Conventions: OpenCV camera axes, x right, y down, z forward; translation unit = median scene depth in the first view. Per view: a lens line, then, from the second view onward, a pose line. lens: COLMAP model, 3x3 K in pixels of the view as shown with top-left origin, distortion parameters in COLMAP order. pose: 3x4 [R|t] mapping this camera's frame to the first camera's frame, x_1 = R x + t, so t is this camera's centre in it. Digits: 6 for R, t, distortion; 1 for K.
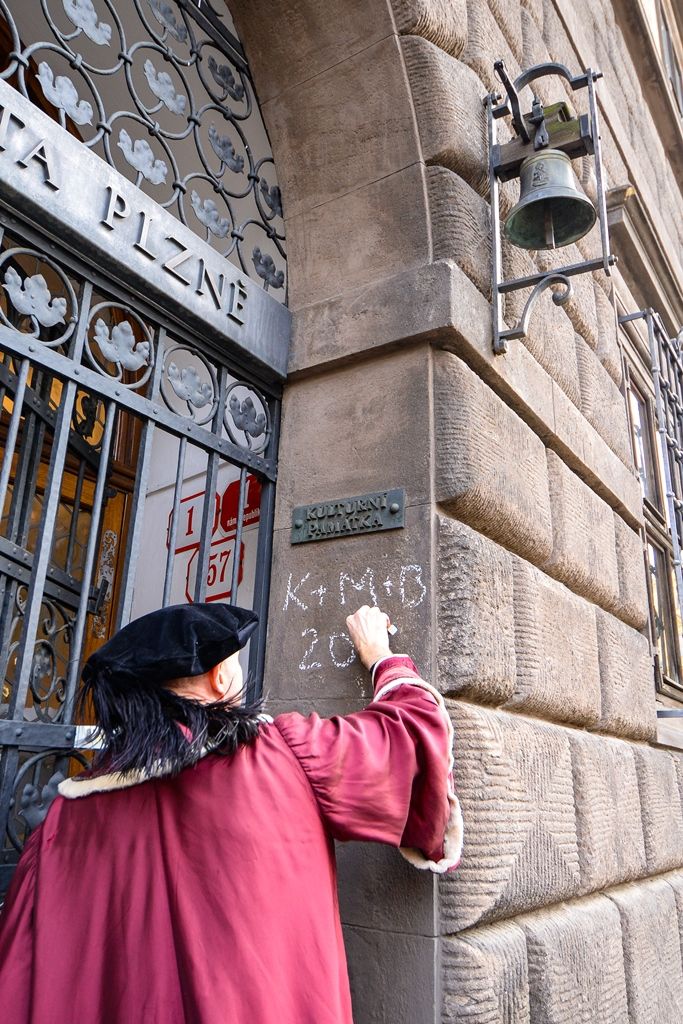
lens RADIAL K [[786.5, 0, 341.5], [0, 786.5, 512.0], [0, 0, 1]] dist [0.000403, 0.000026]
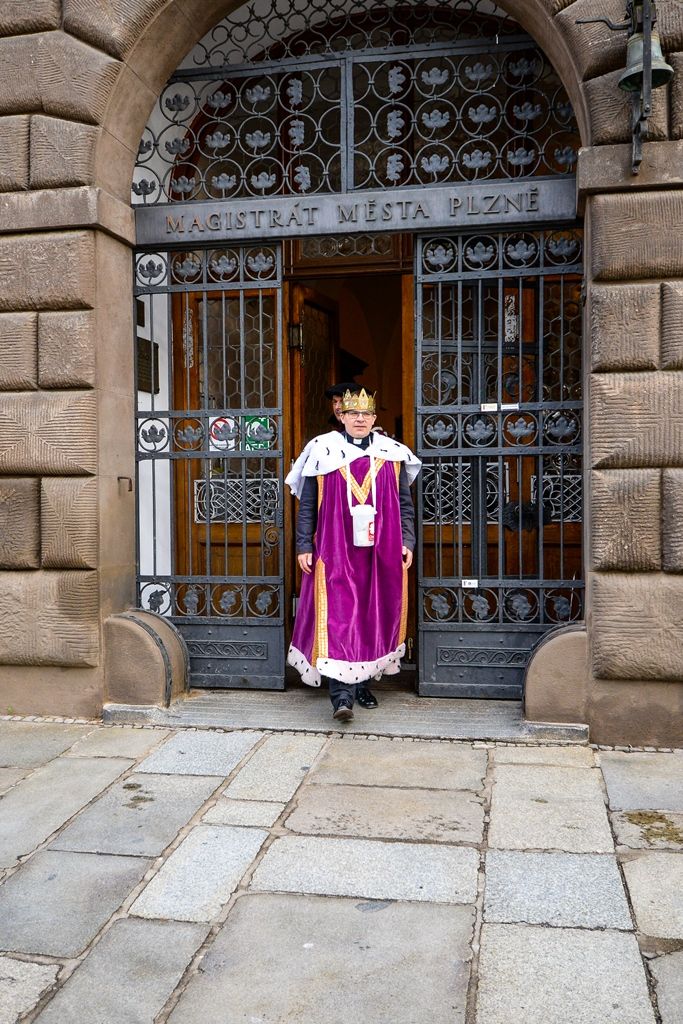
lens RADIAL K [[1057.1, 0, 341.5], [0, 1057.1, 512.0], [0, 0, 1]] dist [-0.001627, -0.003996]
pose [[0.375348, -0.022878, -0.926602, 2.640308], [0.318113, 0.942154, 0.105599, 0.061849], [0.870585, -0.334400, 0.360913, -0.838144]]
